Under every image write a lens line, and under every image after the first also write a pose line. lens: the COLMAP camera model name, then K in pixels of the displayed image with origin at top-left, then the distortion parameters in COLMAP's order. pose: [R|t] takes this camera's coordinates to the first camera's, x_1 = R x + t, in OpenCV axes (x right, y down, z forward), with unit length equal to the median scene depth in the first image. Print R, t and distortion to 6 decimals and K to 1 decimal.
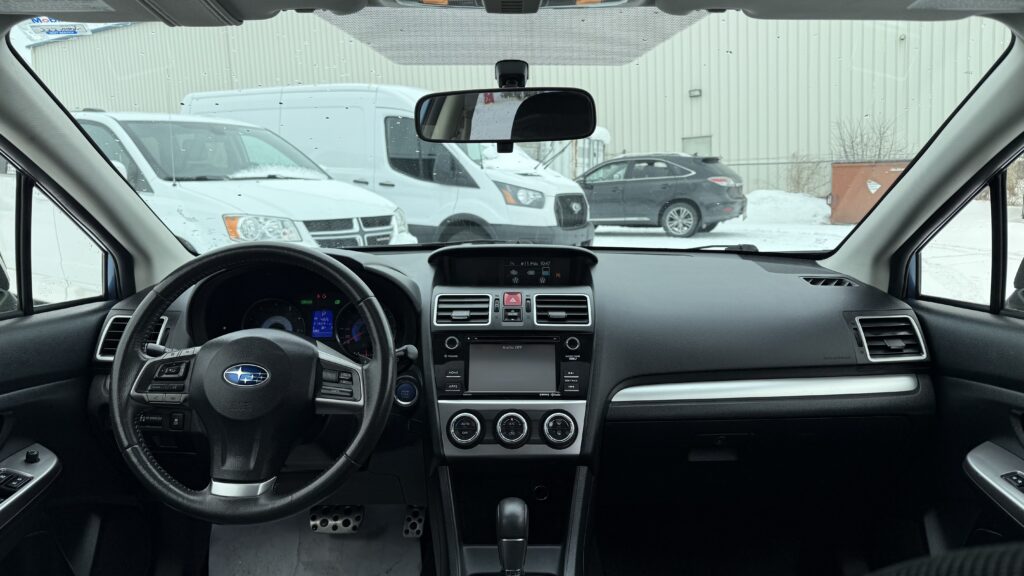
lens RADIAL K [[723.5, 0, 518.4], [0, 723.5, 291.6], [0, 0, 1]] dist [0.104187, -0.151724]
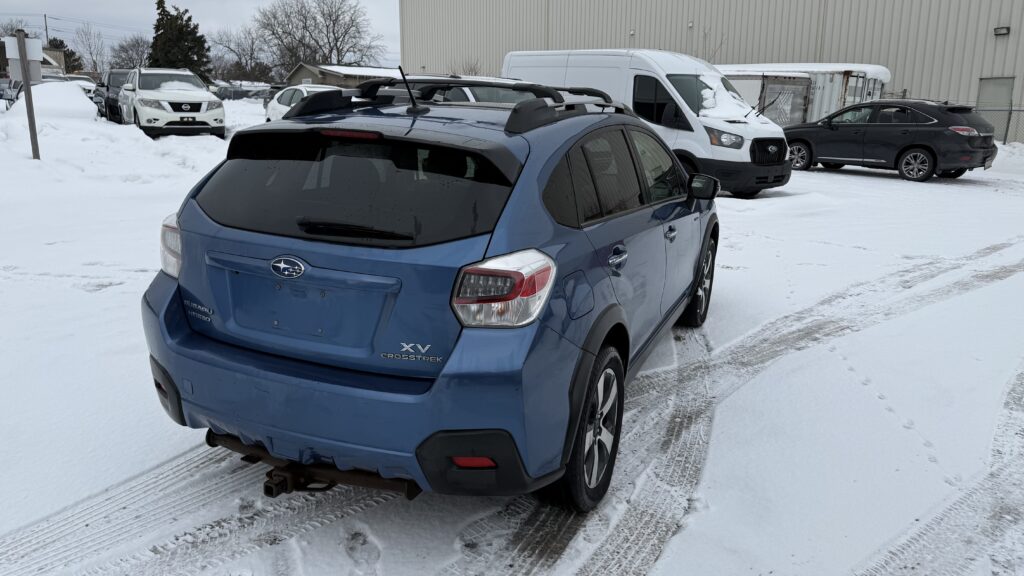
lens RADIAL K [[721.5, 0, 488.7], [0, 721.5, 285.3], [0, 0, 1]] dist [0.035917, -0.049191]
pose [[0.903479, 0.139412, -0.405328, 1.267963], [-0.098601, 0.987866, 0.119992, 0.125631], [0.417138, -0.068444, 0.906262, -2.788812]]
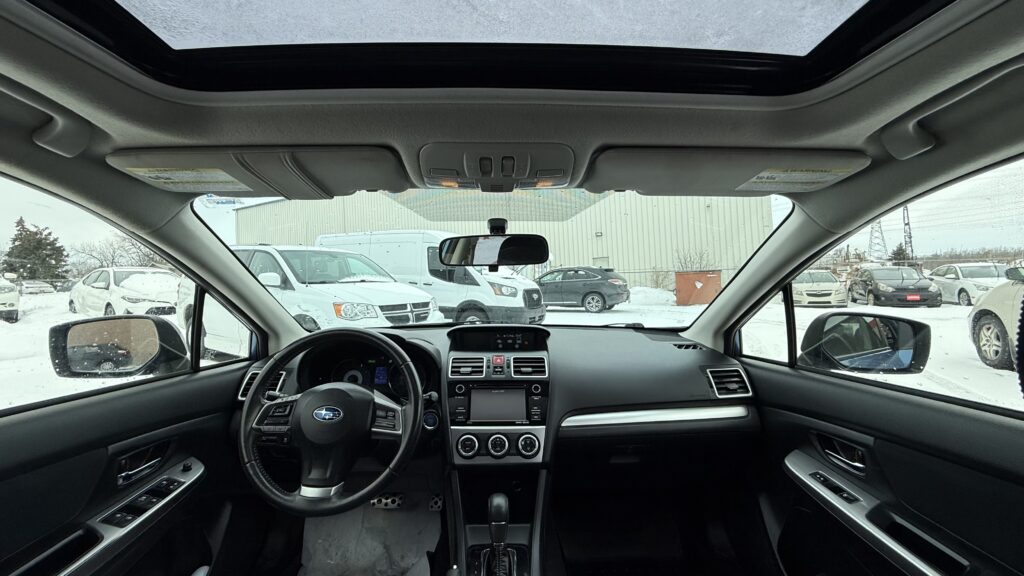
lens RADIAL K [[411.0, 0, 509.9], [0, 411.0, 284.1], [0, 0, 1]] dist [0.000501, -0.000127]
pose [[0.999832, -0.002894, 0.018113, 0.001323], [0.005459, 0.989678, -0.143208, -0.025601], [-0.017512, 0.143282, 0.989527, 0.070236]]
